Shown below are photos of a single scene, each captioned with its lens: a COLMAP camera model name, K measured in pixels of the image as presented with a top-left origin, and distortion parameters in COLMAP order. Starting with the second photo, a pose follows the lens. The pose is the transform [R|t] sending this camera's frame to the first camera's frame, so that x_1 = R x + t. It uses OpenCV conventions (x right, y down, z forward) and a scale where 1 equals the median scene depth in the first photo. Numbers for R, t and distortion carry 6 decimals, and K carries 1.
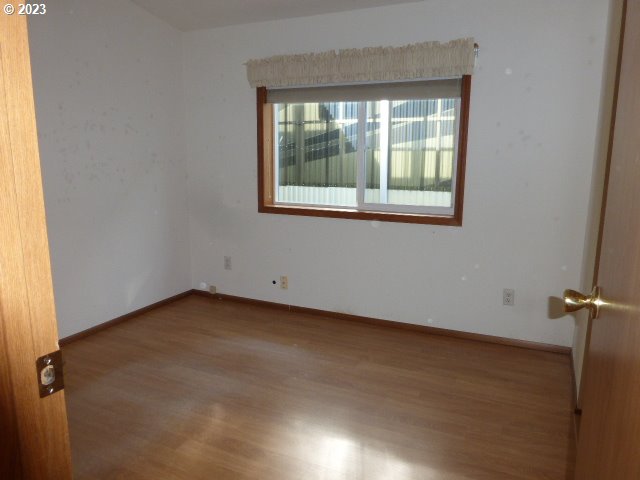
lens RADIAL K [[477.5, 0, 318.6], [0, 477.5, 238.2], [0, 0, 1]] dist [-0.022402, 0.015486]
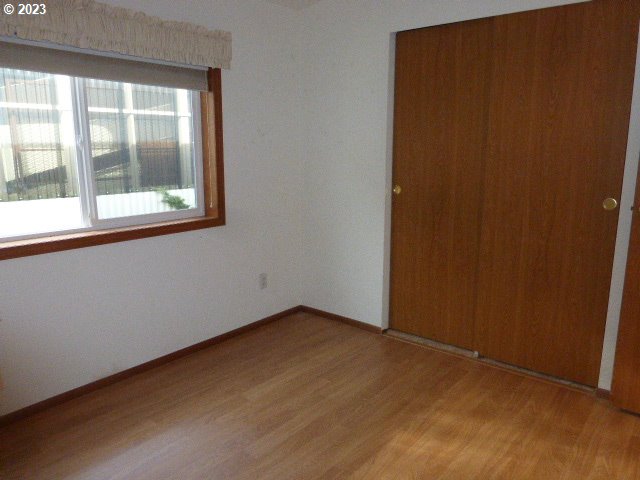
lens RADIAL K [[477.5, 0, 318.8], [0, 477.5, 240.9], [0, 0, 1]] dist [-0.022402, 0.015486]
pose [[0.267105, -0.186178, 0.945512, -0.588262], [0.192541, 0.971687, 0.136940, -0.091364], [-0.944236, 0.145473, 0.295390, 0.548683]]
